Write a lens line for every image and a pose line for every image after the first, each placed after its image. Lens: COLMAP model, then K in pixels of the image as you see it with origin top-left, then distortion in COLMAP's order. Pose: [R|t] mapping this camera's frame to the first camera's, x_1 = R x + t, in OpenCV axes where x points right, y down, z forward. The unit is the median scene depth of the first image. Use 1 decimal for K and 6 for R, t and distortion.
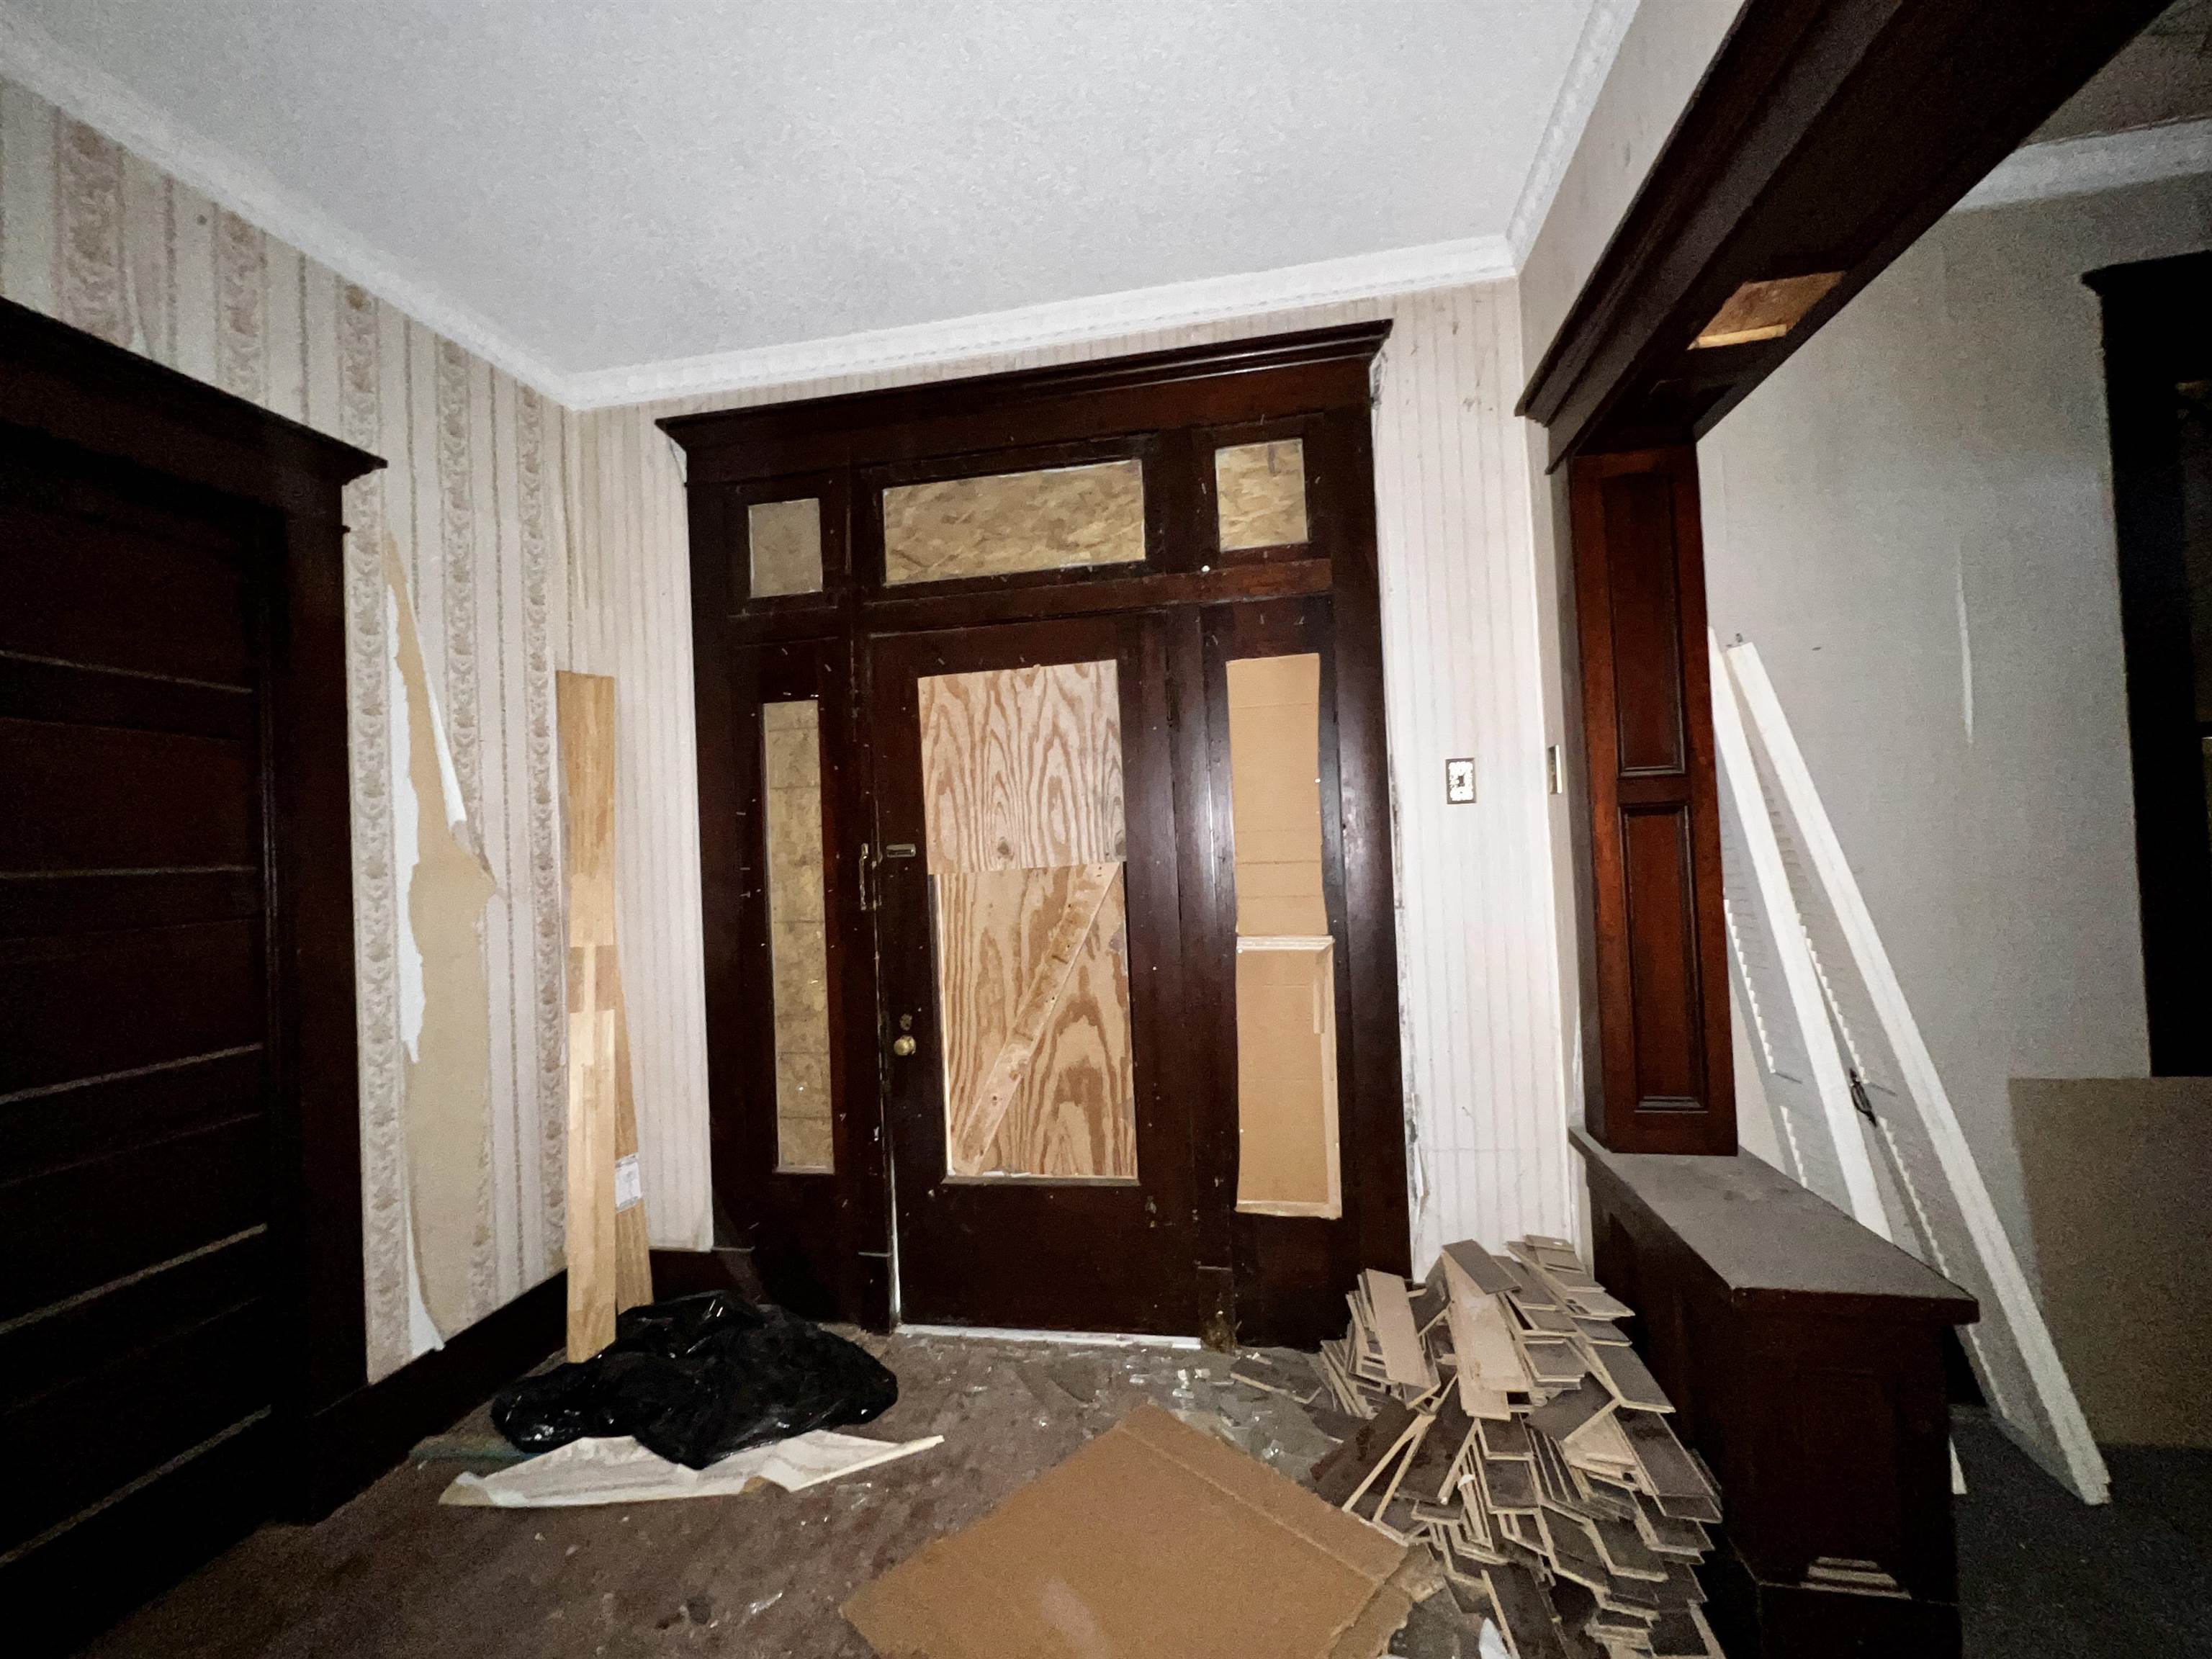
lens RADIAL K [[885.5, 0, 1106.0], [0, 885.5, 826.0], [0, 0, 1]] dist [0.000117, 0.000490]
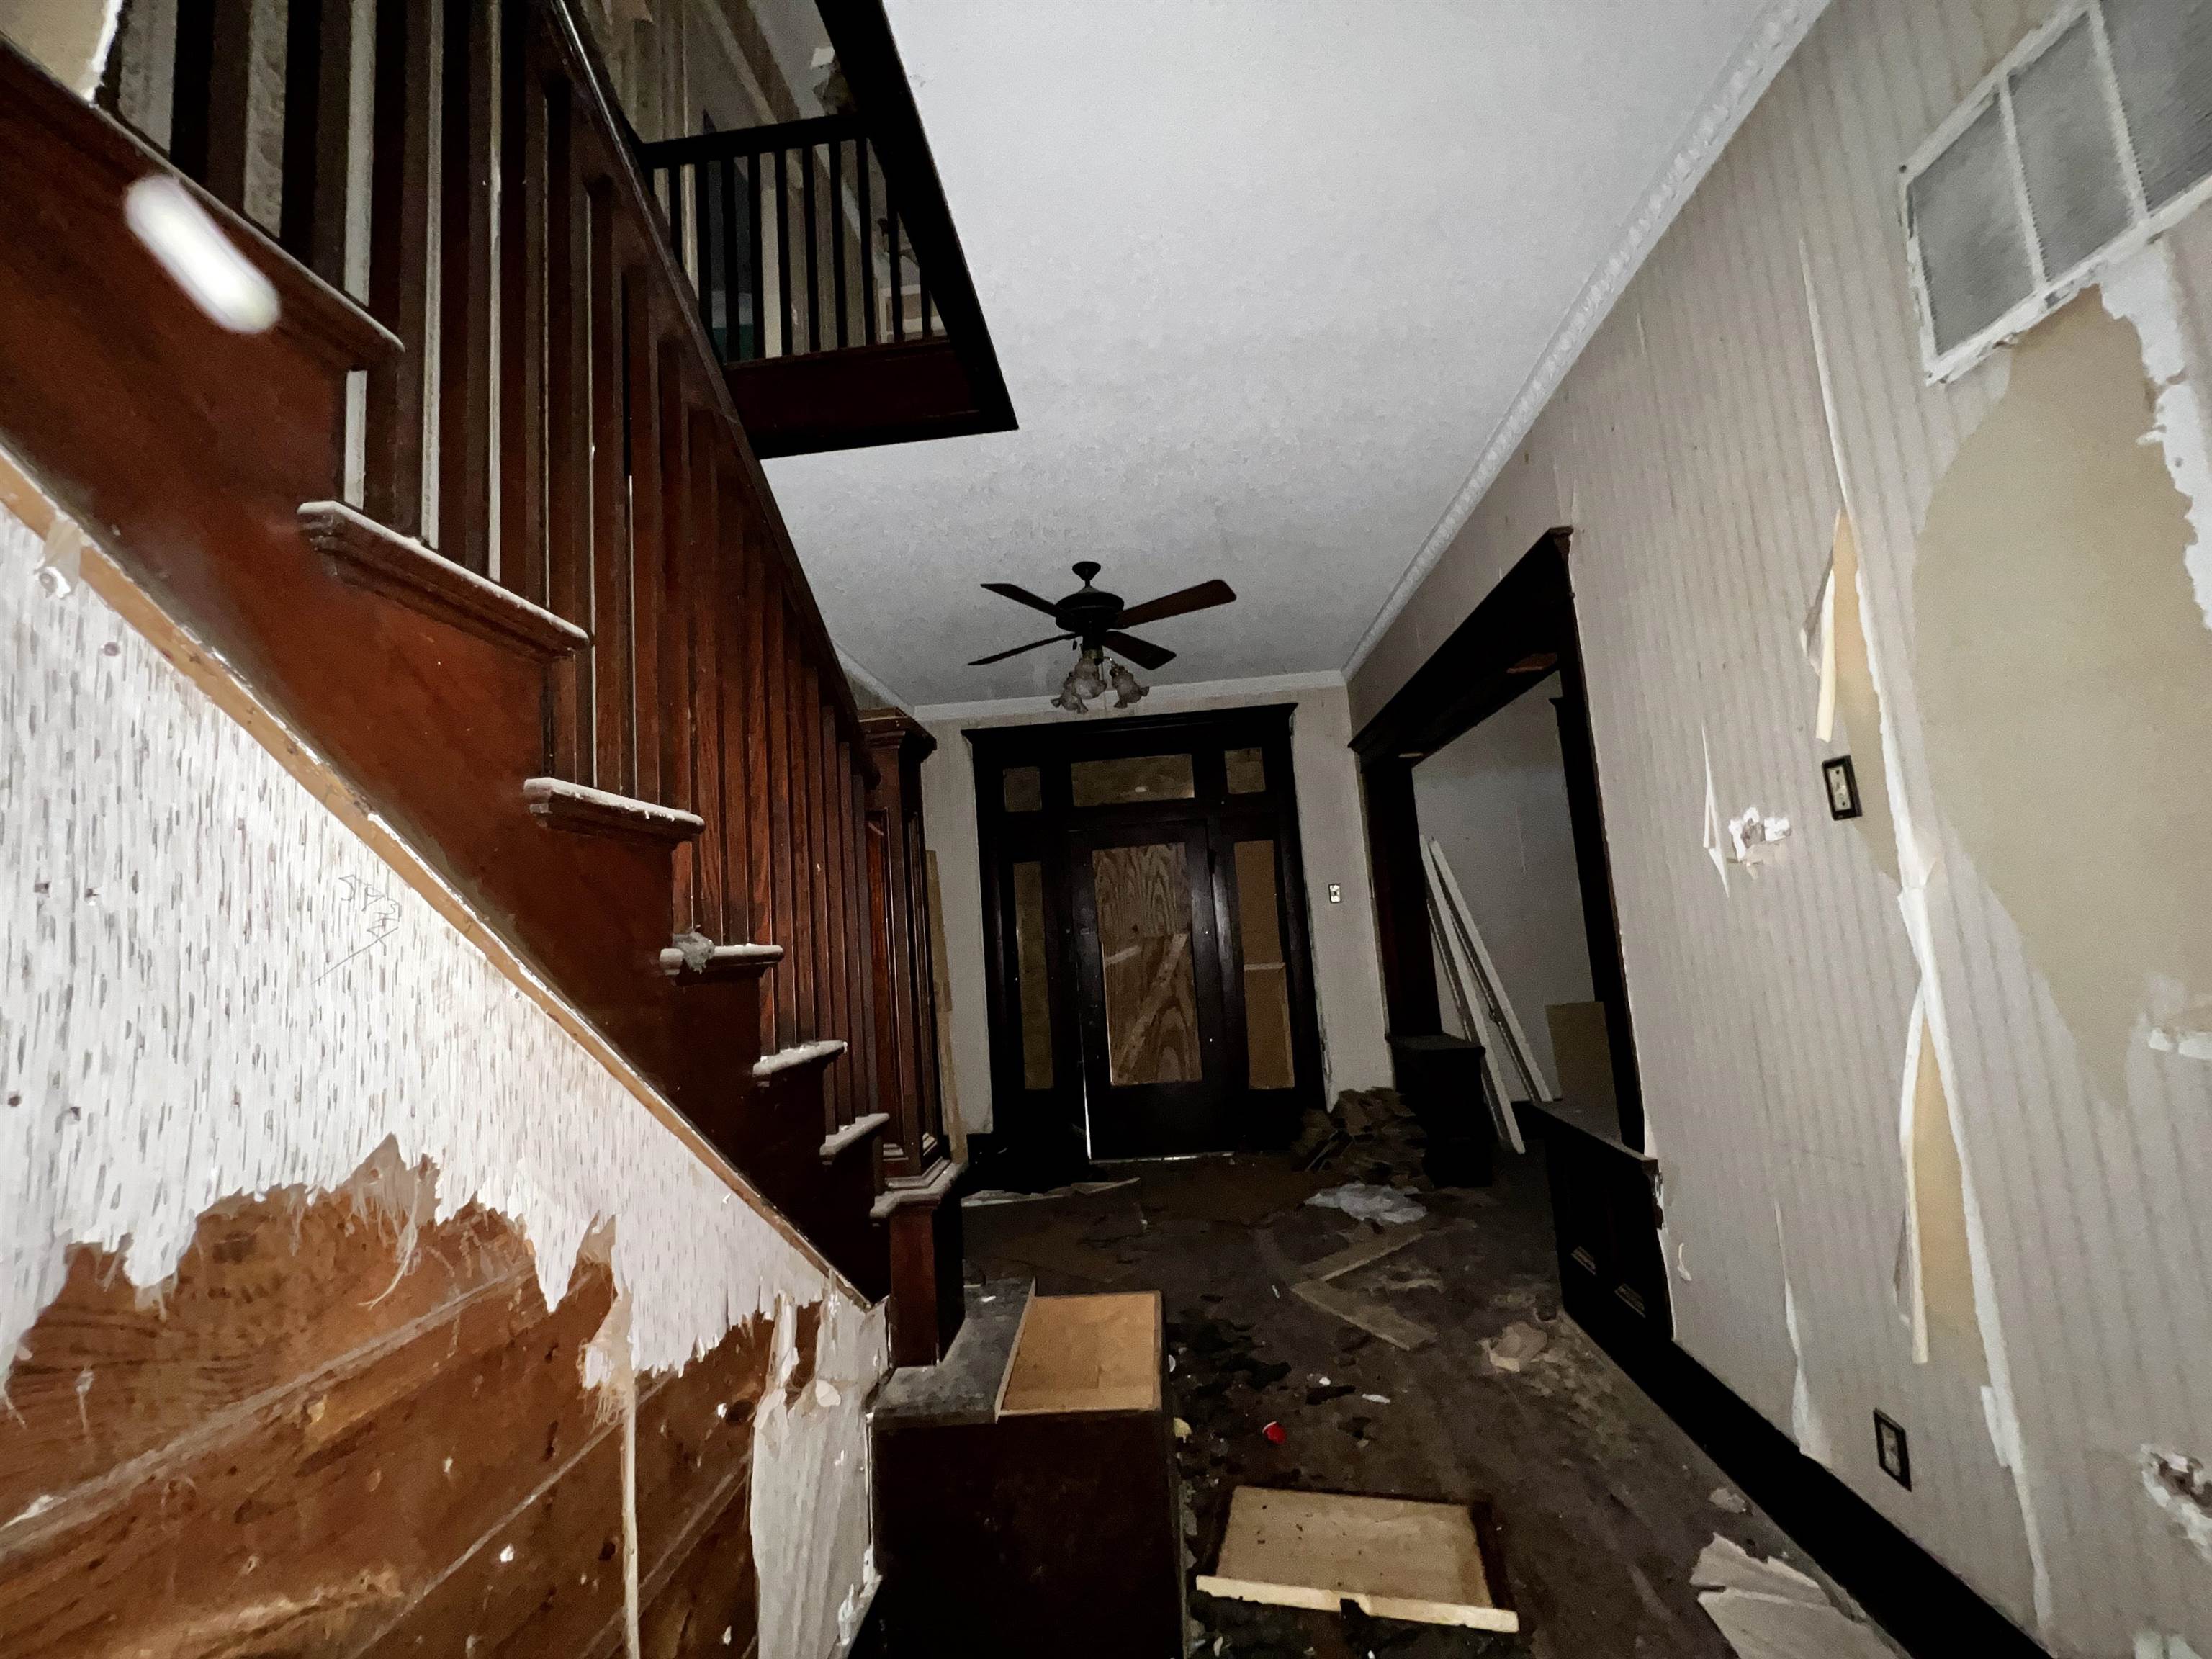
lens RADIAL K [[885.5, 0, 1106.0], [0, 885.5, 826.0], [0, 0, 1]] dist [0.000117, 0.000490]
pose [[0.992990, -0.017381, 0.116918, -0.439173], [0.029851, 0.993943, -0.105769, 0.003444], [-0.114371, 0.108517, 0.987493, -1.174573]]
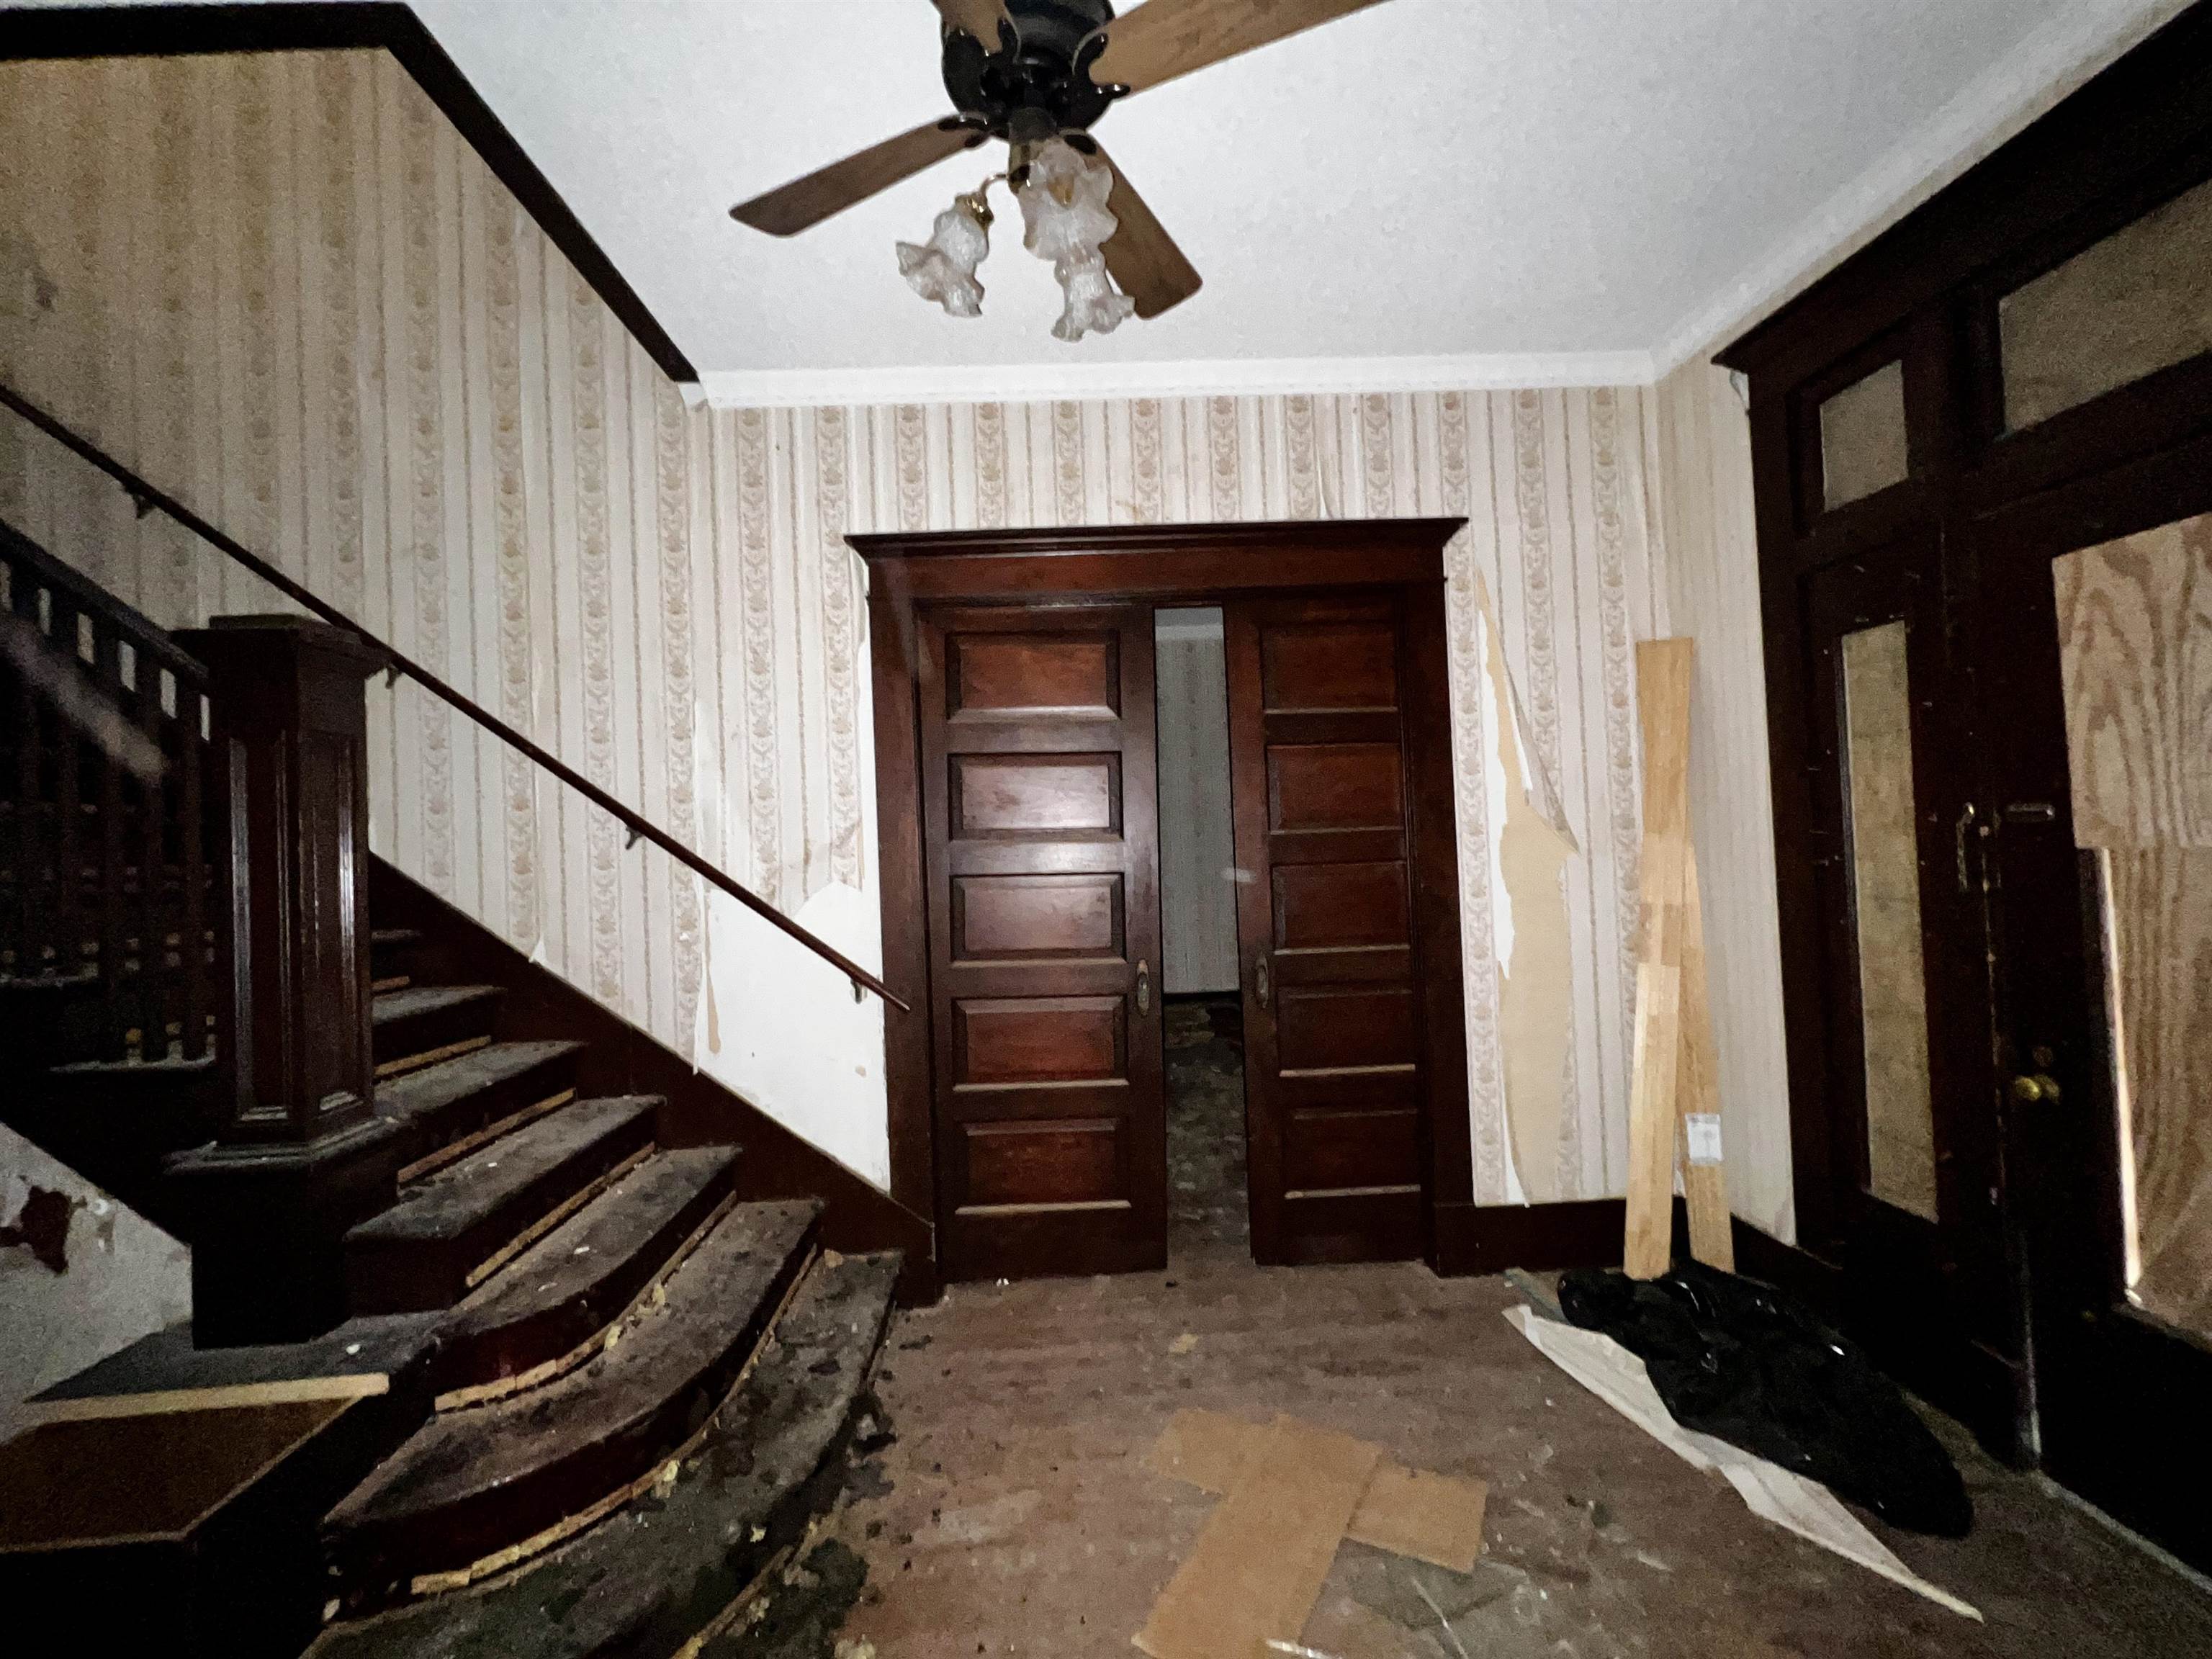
lens RADIAL K [[885.5, 0, 1106.0], [0, 885.5, 826.0], [0, 0, 1]] dist [0.000117, 0.000490]
pose [[0.231203, 0.017748, -0.972744, 0.289365], [0.048411, 0.998385, 0.029722, -0.018179], [0.971700, -0.053964, 0.229970, 0.129495]]
